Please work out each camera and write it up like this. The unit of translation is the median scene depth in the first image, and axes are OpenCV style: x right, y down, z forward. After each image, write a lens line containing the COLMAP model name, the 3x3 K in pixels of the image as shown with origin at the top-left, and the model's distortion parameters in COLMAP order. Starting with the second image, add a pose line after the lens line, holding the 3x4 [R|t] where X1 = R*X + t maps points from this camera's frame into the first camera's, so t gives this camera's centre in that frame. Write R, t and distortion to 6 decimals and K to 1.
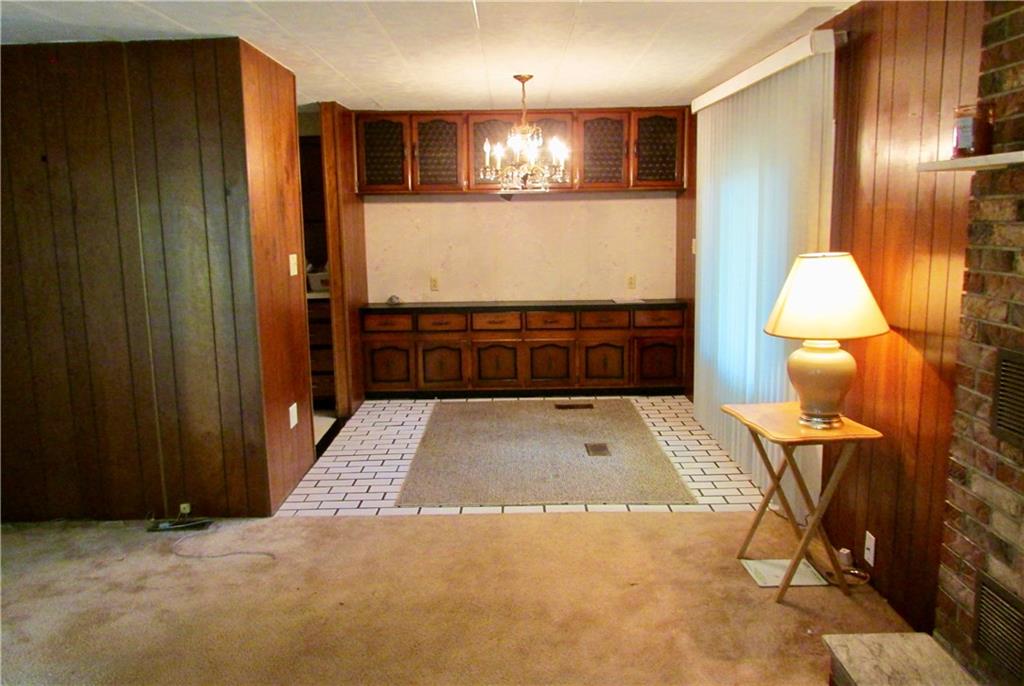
lens RADIAL K [[729.6, 0, 513.6], [0, 729.6, 312.4], [0, 0, 1]] dist [0.001351, -0.049970]
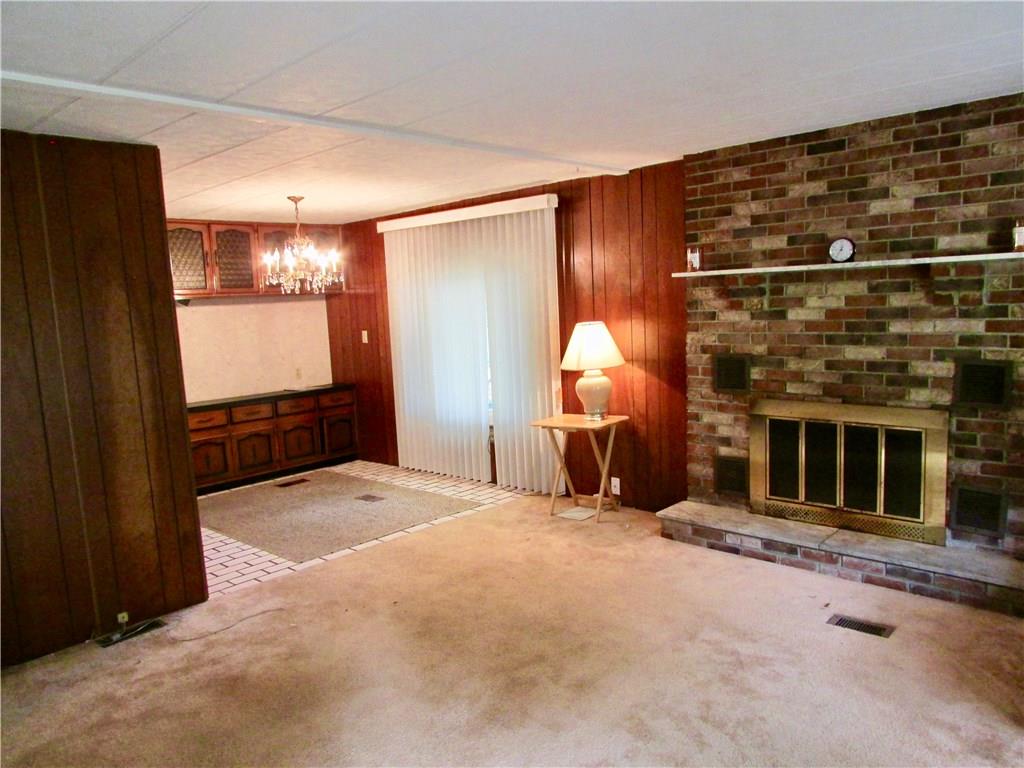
lens RADIAL K [[727.5, 0, 512.0], [0, 727.5, 384.0], [0, 0, 1]] dist [-0.047250, 0.000459]
pose [[0.705346, -0.108178, 0.700560, -0.715199], [0.138412, 0.990282, 0.013558, 0.012488], [-0.695219, 0.087403, 0.713465, -0.095319]]
